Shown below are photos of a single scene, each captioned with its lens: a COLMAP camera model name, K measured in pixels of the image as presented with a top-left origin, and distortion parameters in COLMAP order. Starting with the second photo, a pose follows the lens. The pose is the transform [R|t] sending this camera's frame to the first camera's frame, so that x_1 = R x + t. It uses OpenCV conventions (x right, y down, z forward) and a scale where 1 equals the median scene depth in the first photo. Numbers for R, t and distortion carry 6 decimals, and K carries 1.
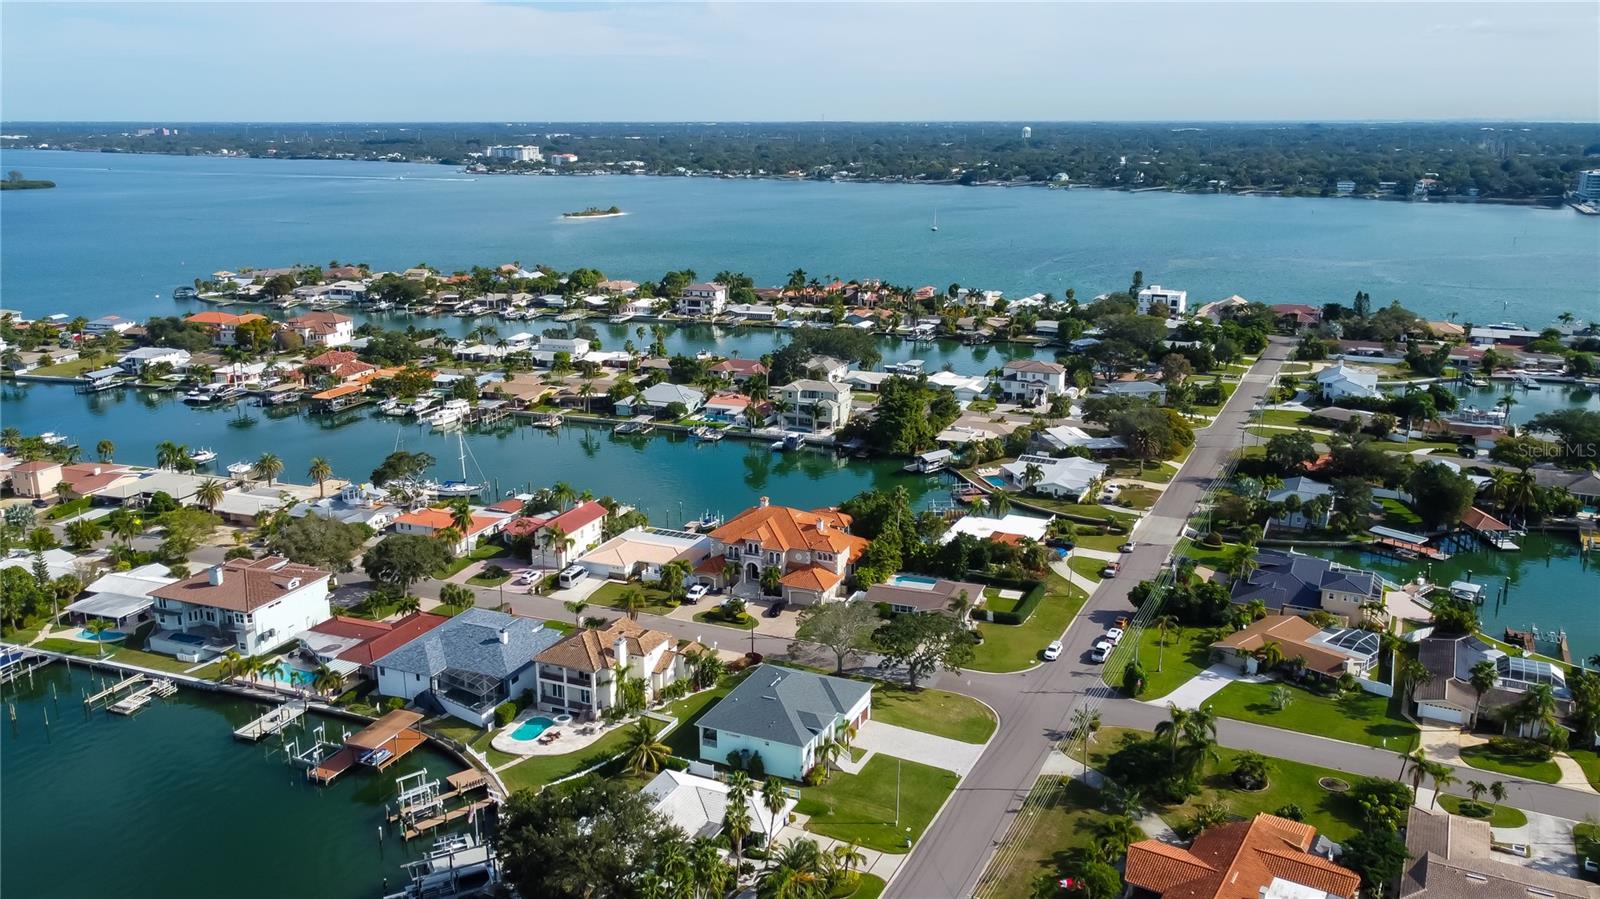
lens RADIAL K [[1299.1, 0, 792.9], [0, 1299.1, 447.3], [0, 0, 1]] dist [0.009540, 0.023239]
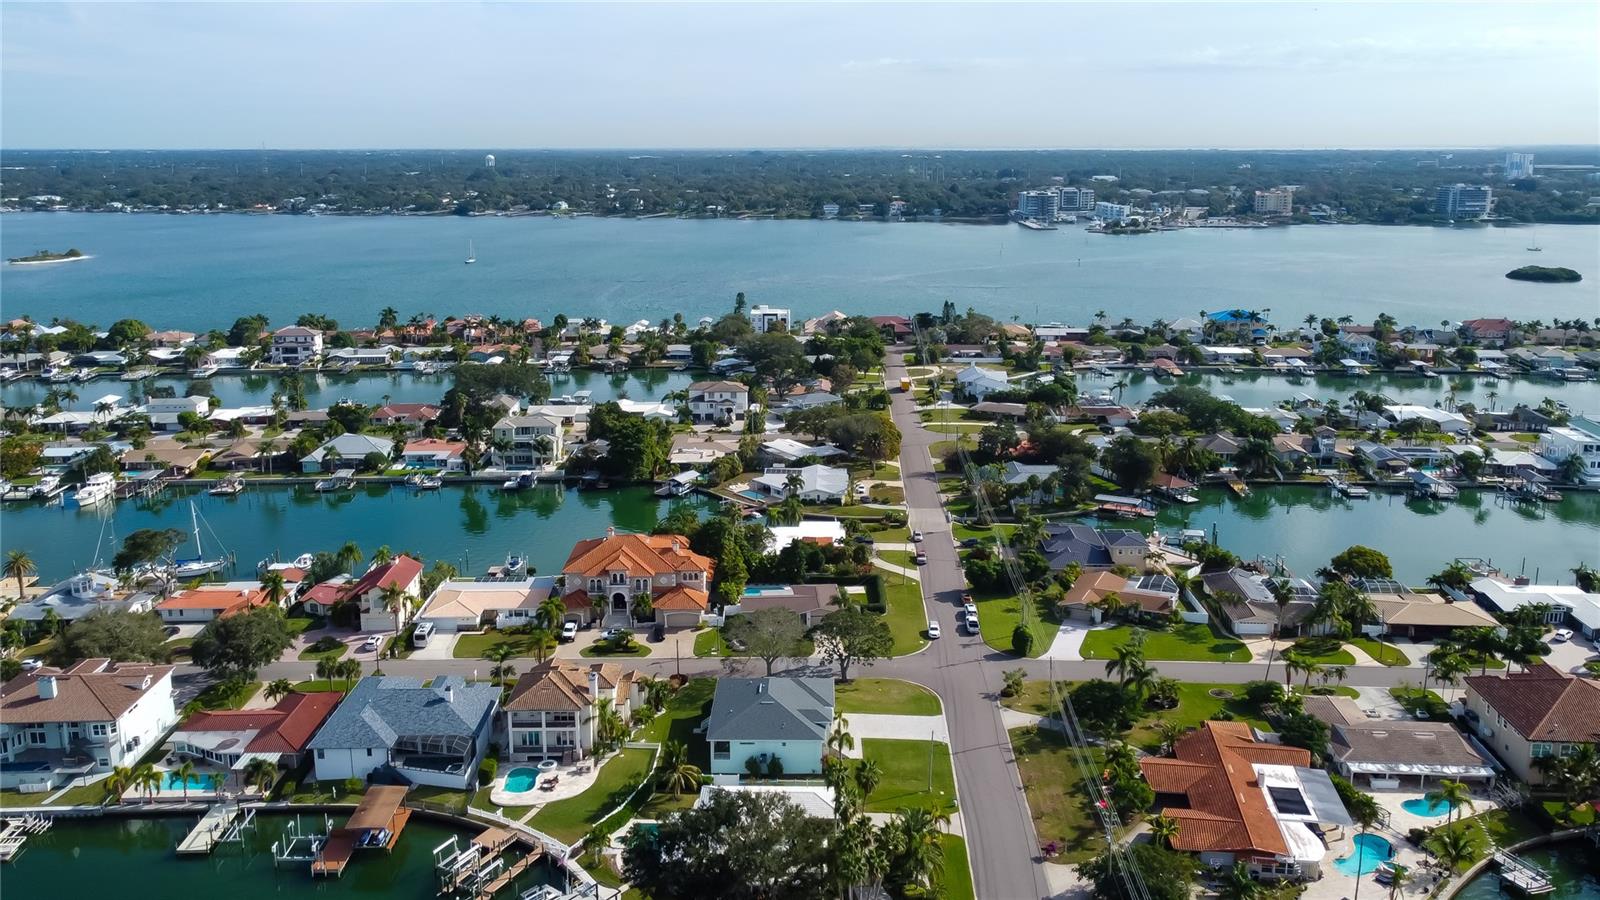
lens RADIAL K [[1354.1, 0, 799.4], [0, 1354.1, 453.9], [0, 0, 1]] dist [0.015450, 0.019056]
pose [[0.914097, -0.093286, 0.394620, -0.233054], [0.102838, 0.994693, -0.003074, 0.000657], [-0.392239, 0.043392, 0.918839, -0.007102]]
